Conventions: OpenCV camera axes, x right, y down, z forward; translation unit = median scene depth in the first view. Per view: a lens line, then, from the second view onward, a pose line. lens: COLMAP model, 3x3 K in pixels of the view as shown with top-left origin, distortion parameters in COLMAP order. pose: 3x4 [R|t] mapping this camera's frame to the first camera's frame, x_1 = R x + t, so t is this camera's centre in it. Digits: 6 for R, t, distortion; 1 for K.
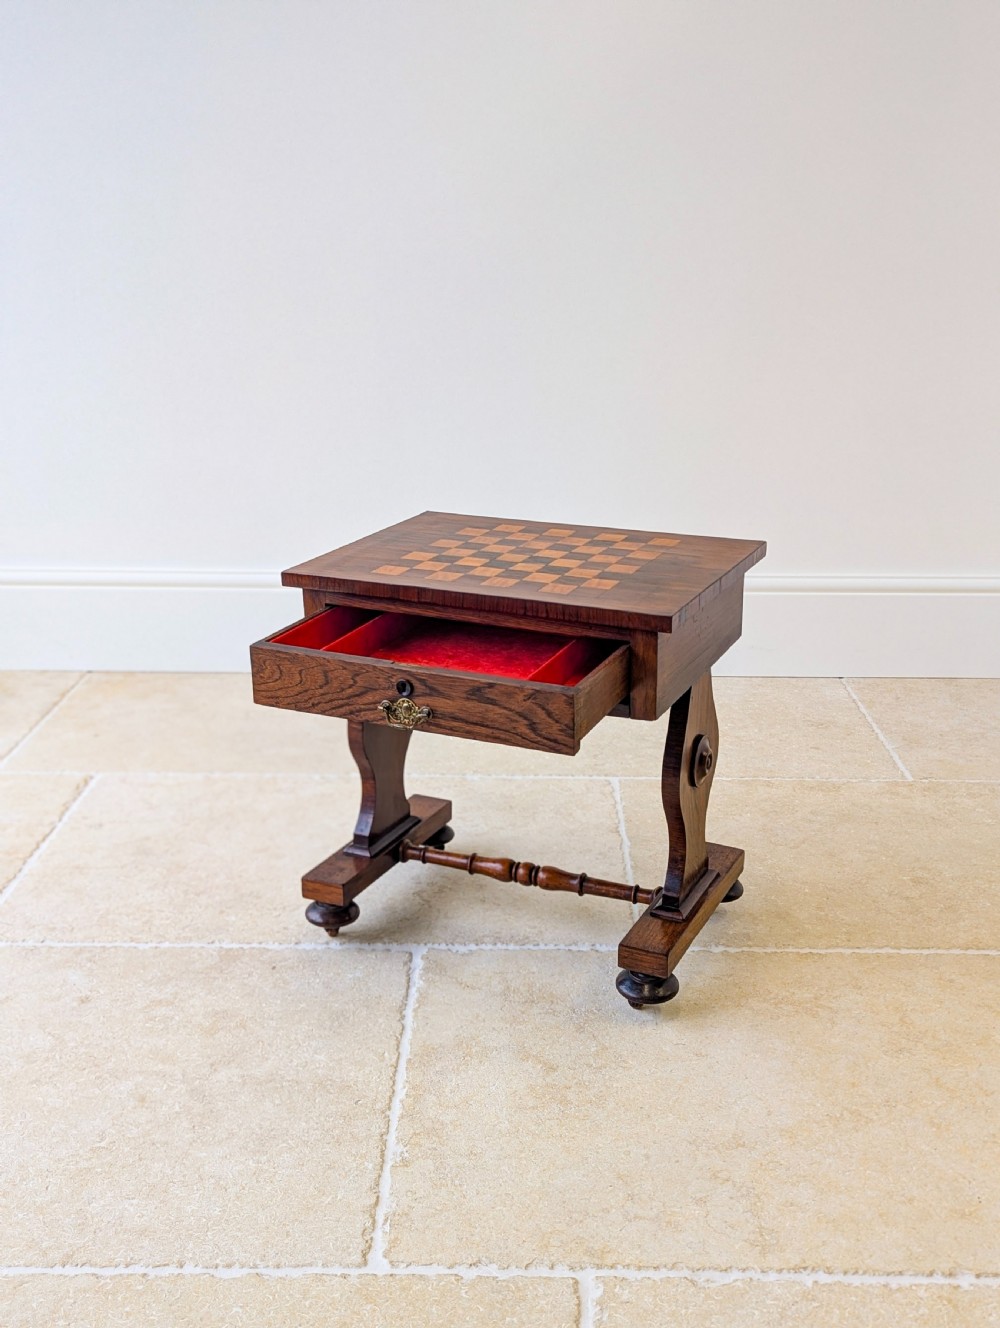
lens RADIAL K [[1432.4, 0, 524.8], [0, 1432.4, 669.9], [0, 0, 1]] dist [0.082781, -0.034588]
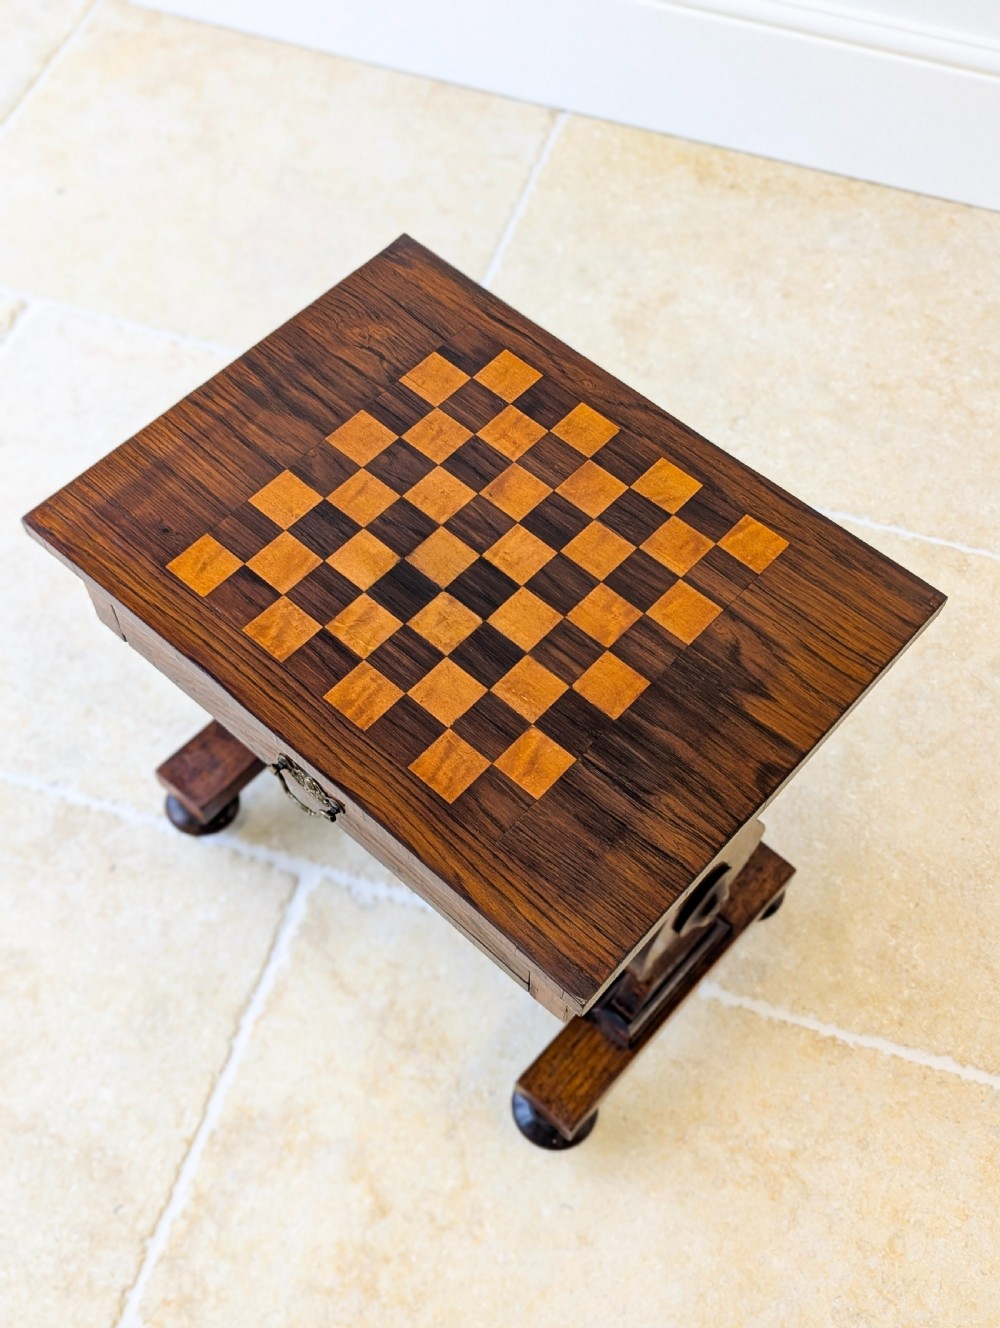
lens RADIAL K [[1426.4, 0, 522.6], [0, 1426.4, 660.2], [0, 0, 1]] dist [0.072610, -0.060133]
pose [[0.955423, 0.268058, -0.123742, 0.098000], [-0.121401, 0.738741, 0.662965, -0.414390], [0.269127, -0.618390, 0.738353, 0.599540]]
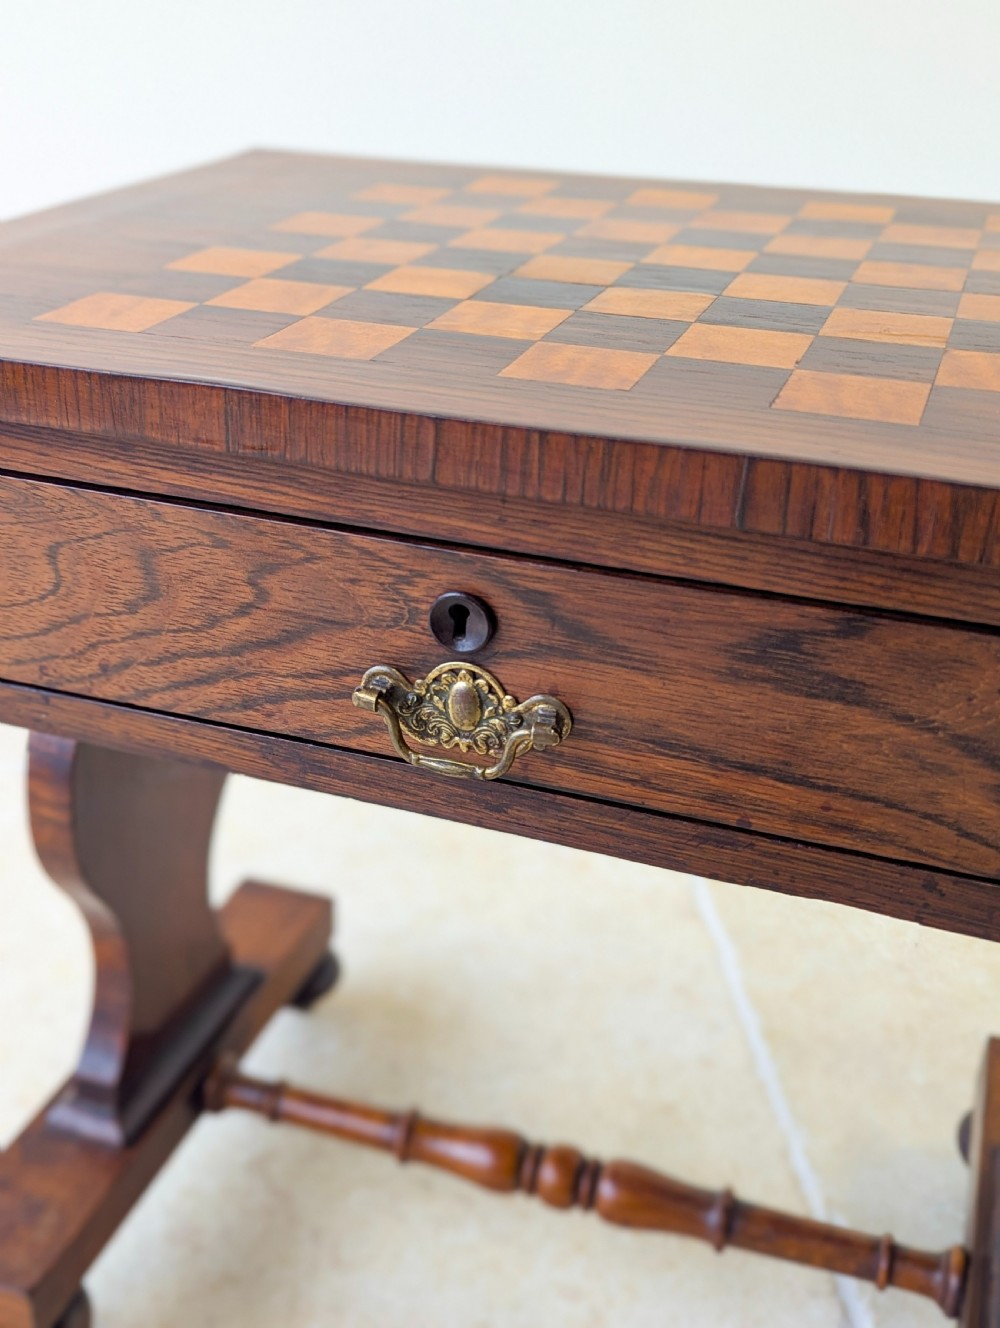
lens RADIAL K [[1449.7, 0, 494.5], [0, 1449.7, 664.5], [0, 0, 1]] dist [0.015663, -0.009188]
pose [[0.995810, -0.017156, 0.089823, -0.051164], [0.002645, 0.987237, 0.159236, -0.048433], [-0.091409, -0.158331, 0.983146, 0.725156]]
